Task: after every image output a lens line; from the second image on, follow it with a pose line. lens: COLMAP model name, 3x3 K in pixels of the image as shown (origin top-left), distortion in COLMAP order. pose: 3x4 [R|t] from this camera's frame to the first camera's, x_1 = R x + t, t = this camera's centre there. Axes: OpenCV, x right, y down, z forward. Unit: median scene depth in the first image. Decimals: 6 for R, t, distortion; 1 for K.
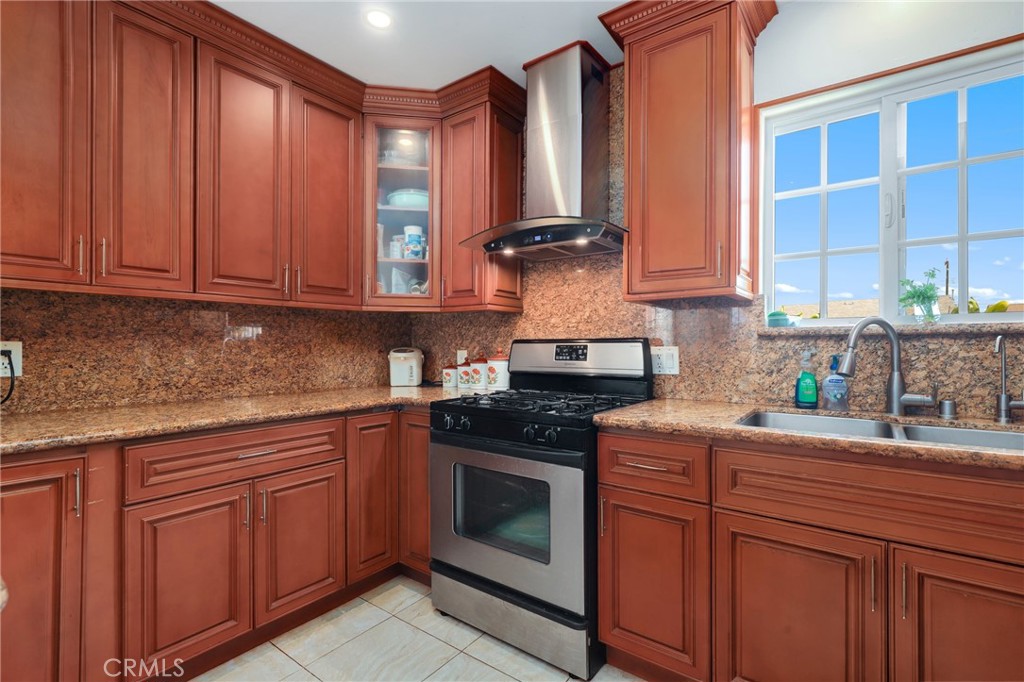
lens RADIAL K [[475.4, 0, 515.6], [0, 475.4, 342.6], [0, 0, 1]] dist [-0.000586, -0.000082]
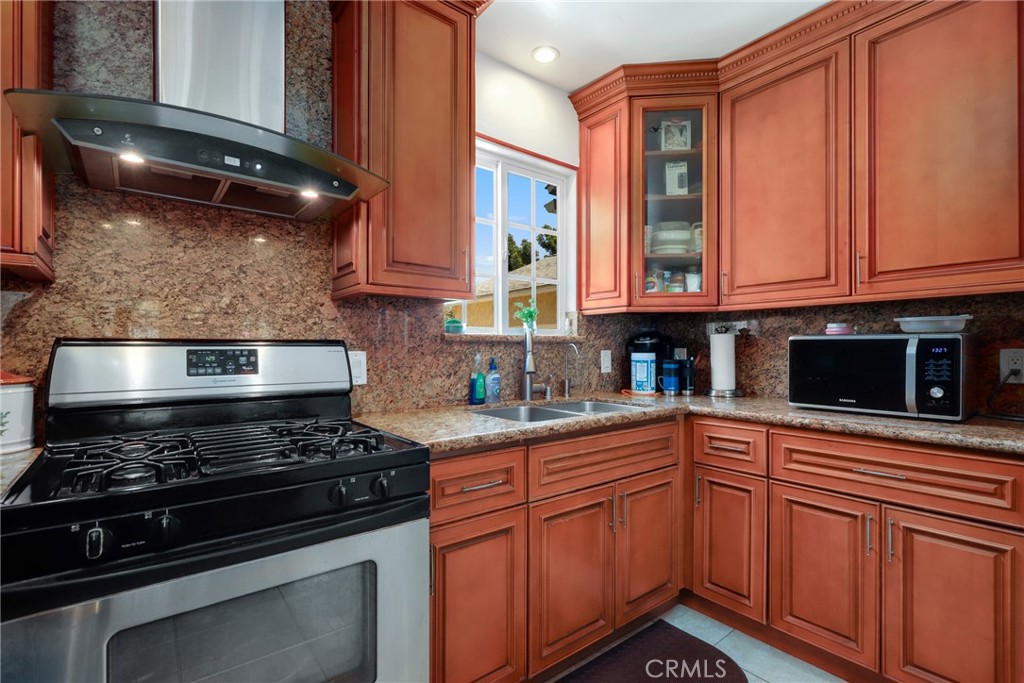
lens RADIAL K [[475.5, 0, 513.9], [0, 475.5, 349.5], [0, 0, 1]] dist [-0.001231, -0.000531]
pose [[0.247698, 0.001260, 0.968837, -0.396671], [-0.004803, 0.999988, -0.000072, 0.003525], [-0.968825, -0.004635, 0.247701, 0.504179]]
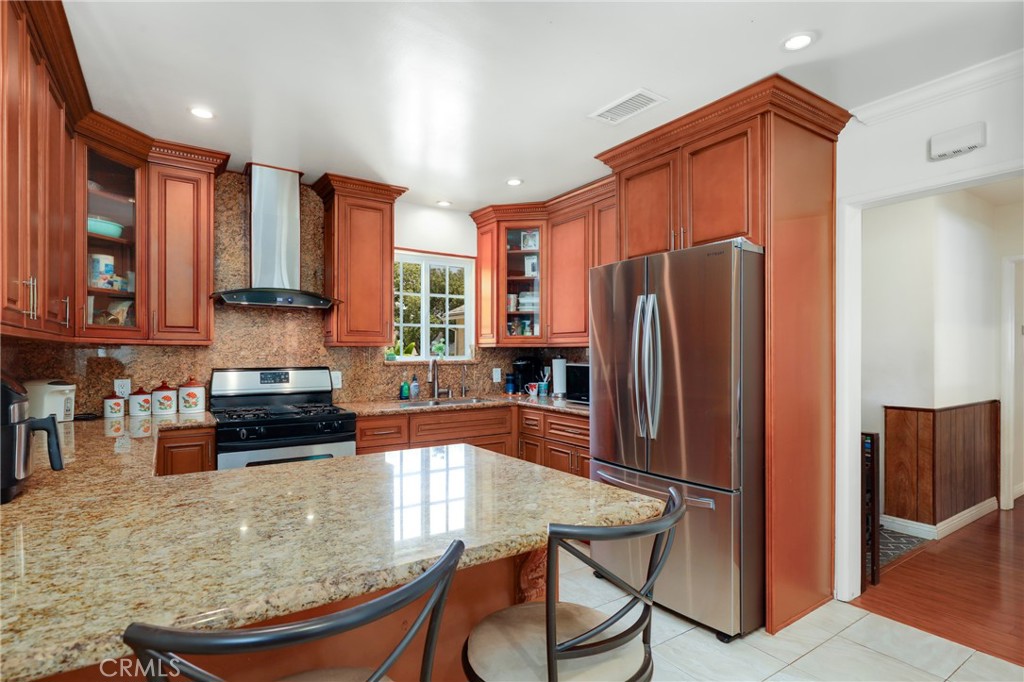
lens RADIAL K [[517.1, 0, 514.0], [0, 517.1, 353.7], [0, 0, 1]] dist [0.001742, 0.000120]
pose [[0.319682, 0.001084, 0.947524, -1.140742], [-0.005670, 0.999984, 0.000769, -0.056412], [-0.947508, -0.005618, 0.319683, -0.159494]]
